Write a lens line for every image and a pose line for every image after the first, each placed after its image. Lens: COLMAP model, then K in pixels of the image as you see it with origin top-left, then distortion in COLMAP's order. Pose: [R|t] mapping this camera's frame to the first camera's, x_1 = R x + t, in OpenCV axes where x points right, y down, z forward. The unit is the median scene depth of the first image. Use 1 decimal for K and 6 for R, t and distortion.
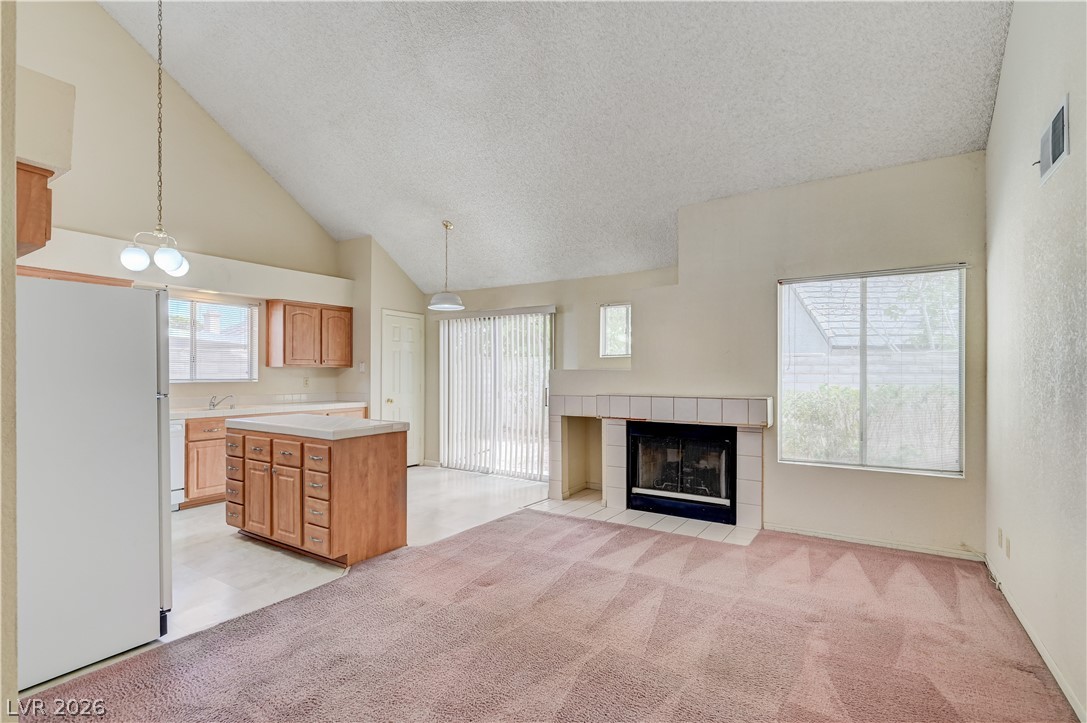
lens RADIAL K [[509.5, 0, 549.9], [0, 509.5, 371.3], [0, 0, 1]] dist [0.001044, 0.000643]
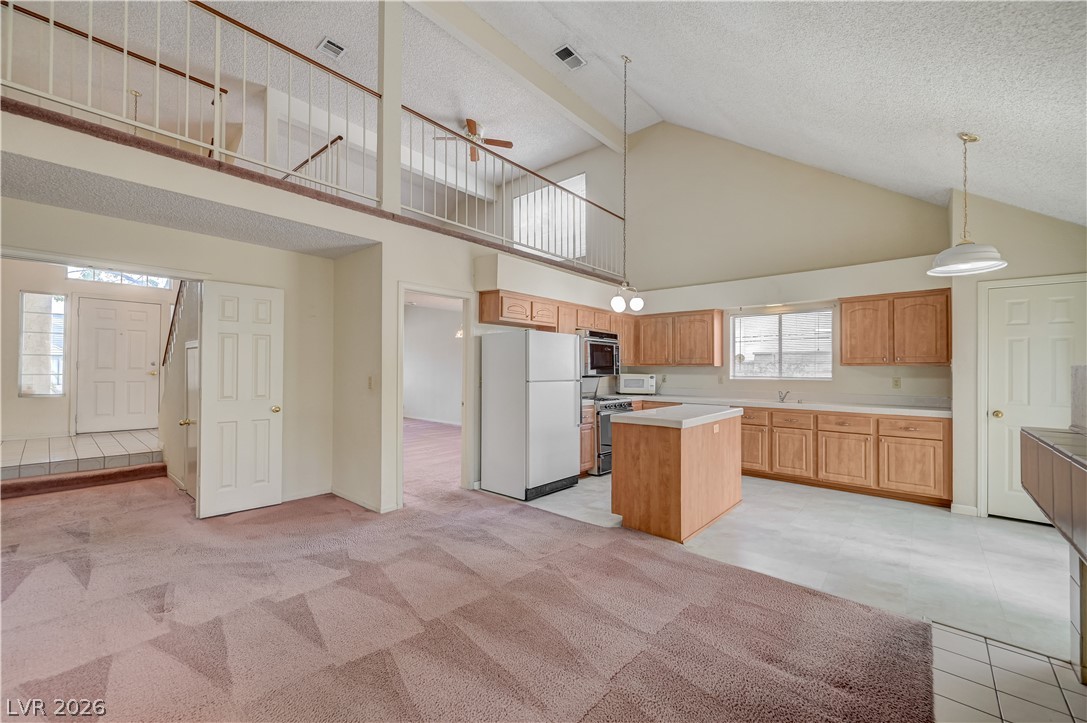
lens RADIAL K [[436.1, 0, 548.1], [0, 436.1, 364.6], [0, 0, 1]] dist [0.002133, 0.000298]
pose [[-0.149666, -0.013960, -0.988638, 0.470957], [-0.002597, 0.999902, -0.013726, 0.001892], [0.988733, 0.000513, -0.149688, 0.666946]]
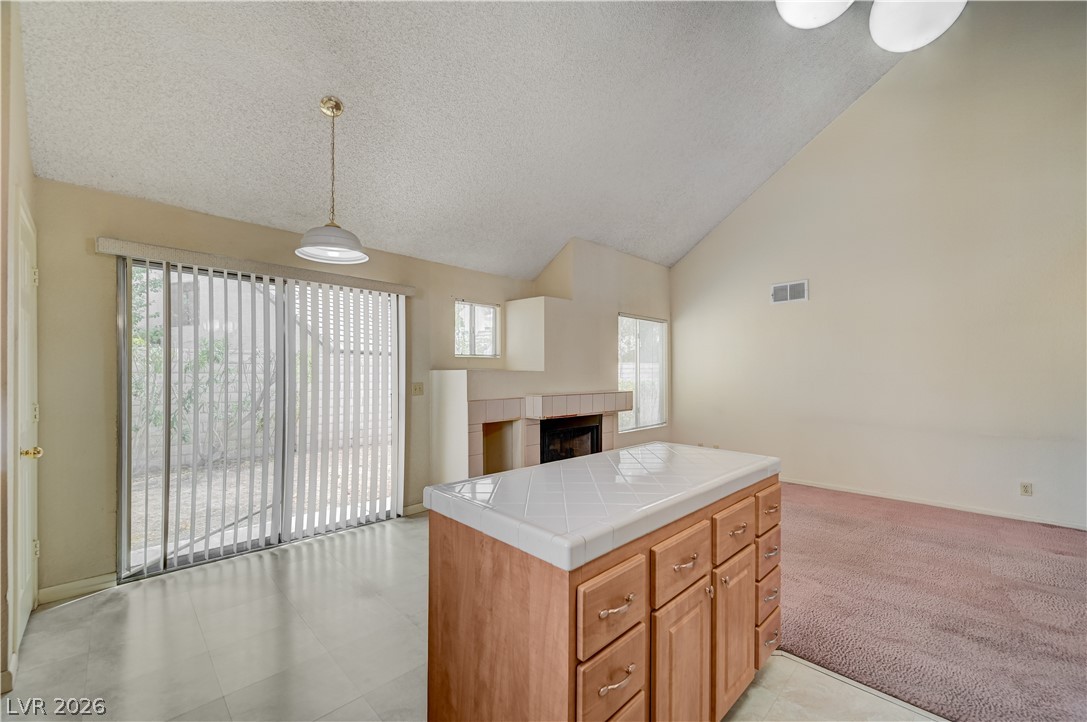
lens RADIAL K [[431.8, 0, 551.4], [0, 431.8, 372.7], [0, 0, 1]] dist [0.000702, 0.000063]
pose [[0.212301, -0.004127, 0.977196, -0.708725], [-0.006007, 0.999967, 0.005529, -0.003491], [-0.977186, -0.007044, 0.212269, 0.784392]]
